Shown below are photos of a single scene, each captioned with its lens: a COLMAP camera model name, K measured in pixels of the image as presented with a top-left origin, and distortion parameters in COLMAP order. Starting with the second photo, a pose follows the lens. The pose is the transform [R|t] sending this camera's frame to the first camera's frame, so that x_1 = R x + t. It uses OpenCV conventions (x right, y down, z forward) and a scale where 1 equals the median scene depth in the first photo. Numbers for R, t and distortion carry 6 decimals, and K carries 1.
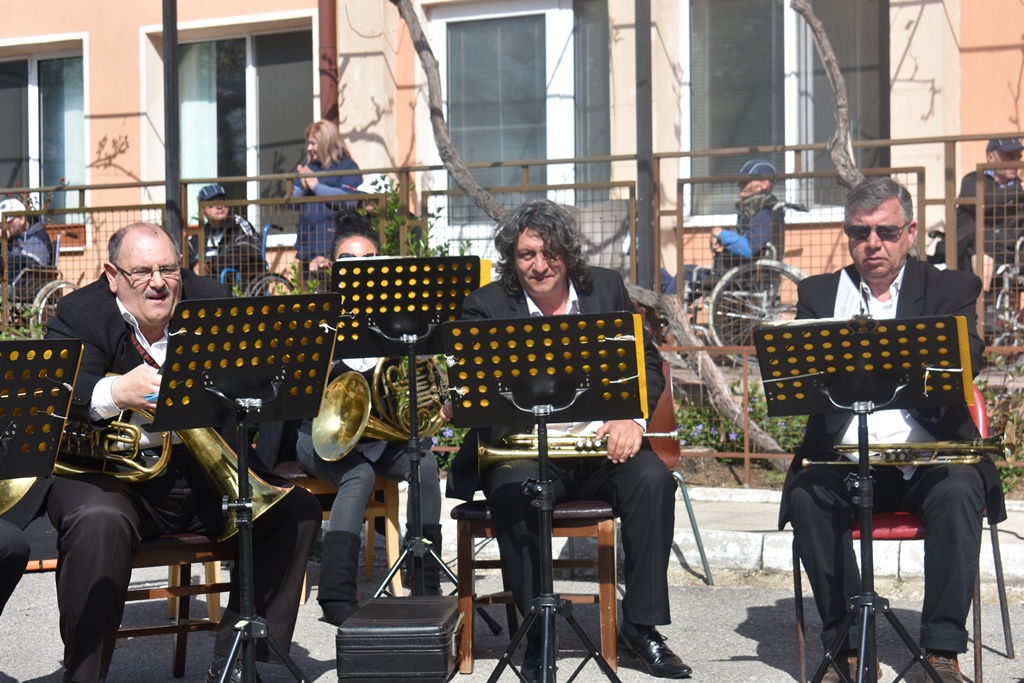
lens RADIAL K [[2346.8, 0, 512.0], [0, 2346.8, 341.5], [0, 0, 1]] dist [-0.448487, 10.684780]
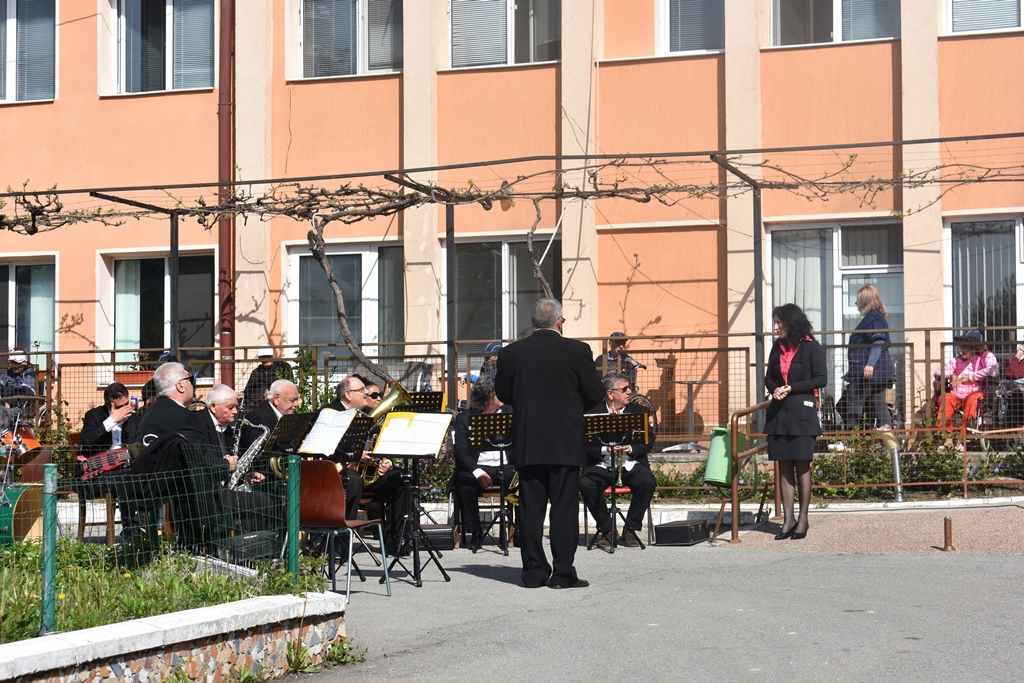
lens RADIAL K [[2336.7, 0, 512.0], [0, 2336.7, 341.5], [0, 0, 1]] dist [0.048538, 0.453881]
pose [[0.980309, 0.012645, 0.197062, -0.211335], [-0.001497, 0.998395, -0.056622, 0.025041], [-0.197462, 0.055212, 0.978755, -0.709788]]
